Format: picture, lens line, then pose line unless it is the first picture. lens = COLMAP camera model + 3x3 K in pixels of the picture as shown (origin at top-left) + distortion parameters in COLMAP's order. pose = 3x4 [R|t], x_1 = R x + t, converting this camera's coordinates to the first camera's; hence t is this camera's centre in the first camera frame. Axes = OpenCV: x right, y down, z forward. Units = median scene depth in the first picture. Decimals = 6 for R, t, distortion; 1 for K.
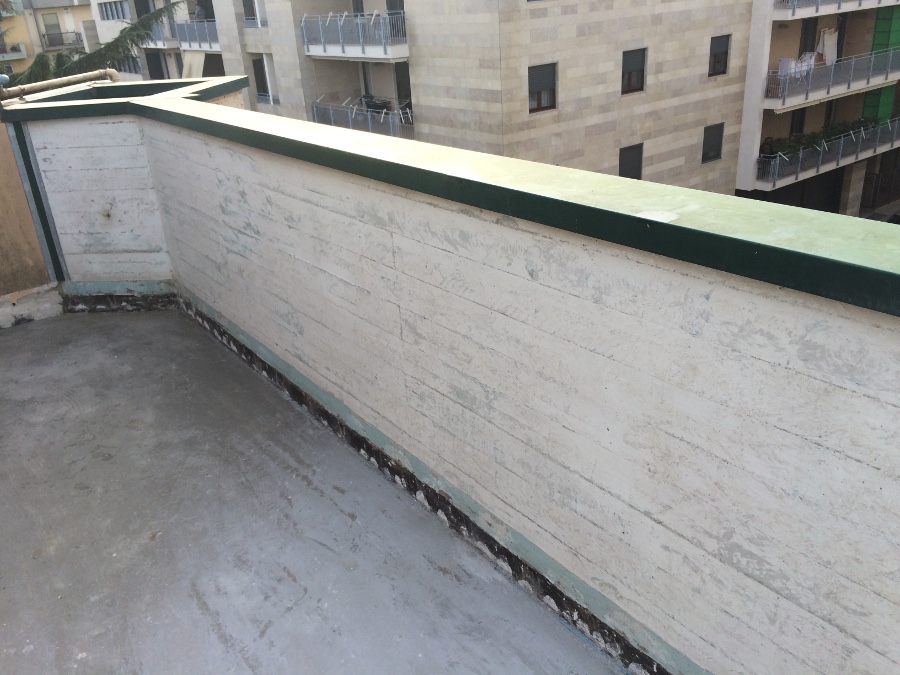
lens RADIAL K [[774.1, 0, 450.5], [0, 774.1, 336.9], [0, 0, 1]] dist [0.071544, -0.086009]
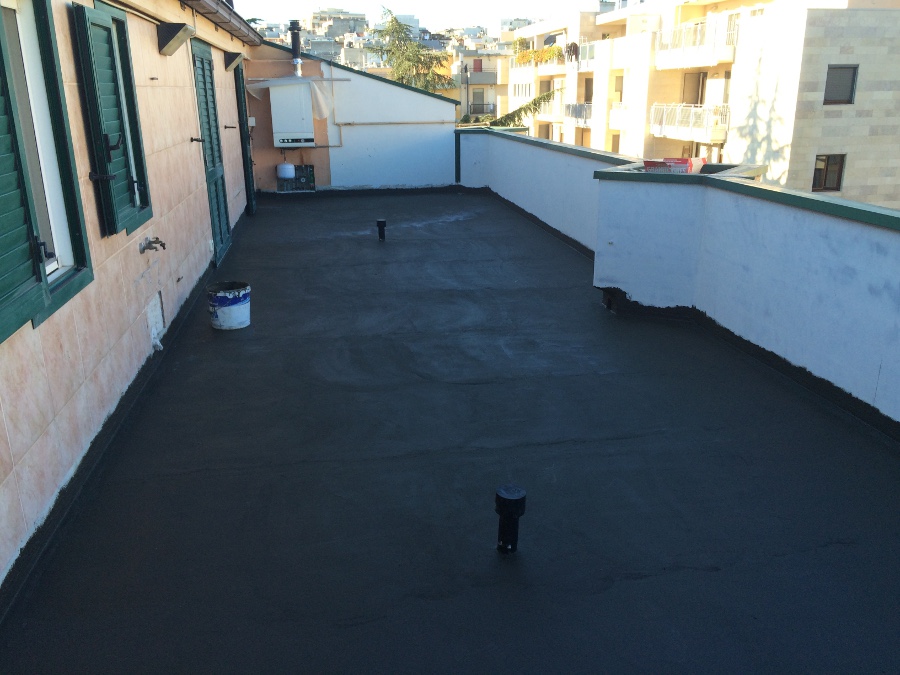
lens RADIAL K [[774.1, 0, 446.5], [0, 774.1, 337.9], [0, 0, 1]] dist [0.071544, -0.086009]
pose [[0.884971, 0.196956, -0.421942, 0.135110], [-0.234788, 0.971261, -0.039070, 0.101616], [0.402120, 0.133643, 0.905781, -0.271387]]
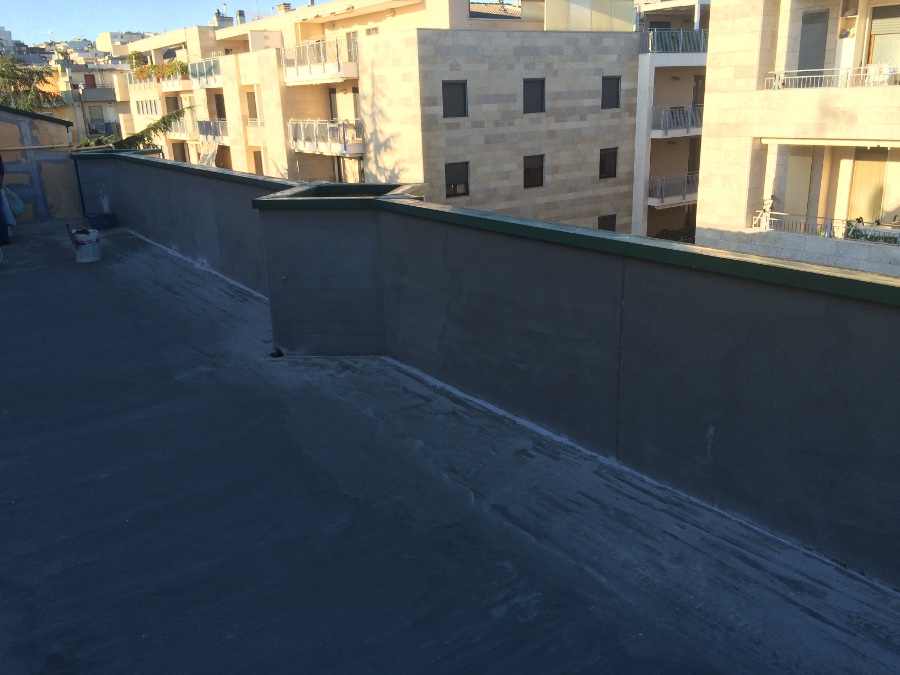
lens RADIAL K [[774.1, 0, 447.0], [0, 774.1, 340.2], [0, 0, 1]] dist [0.071544, -0.086009]
pose [[0.998631, 0.046455, -0.024064, 0.126234], [-0.048905, 0.992280, -0.113967, 0.092179], [0.018584, 0.114988, 0.993193, -0.251852]]
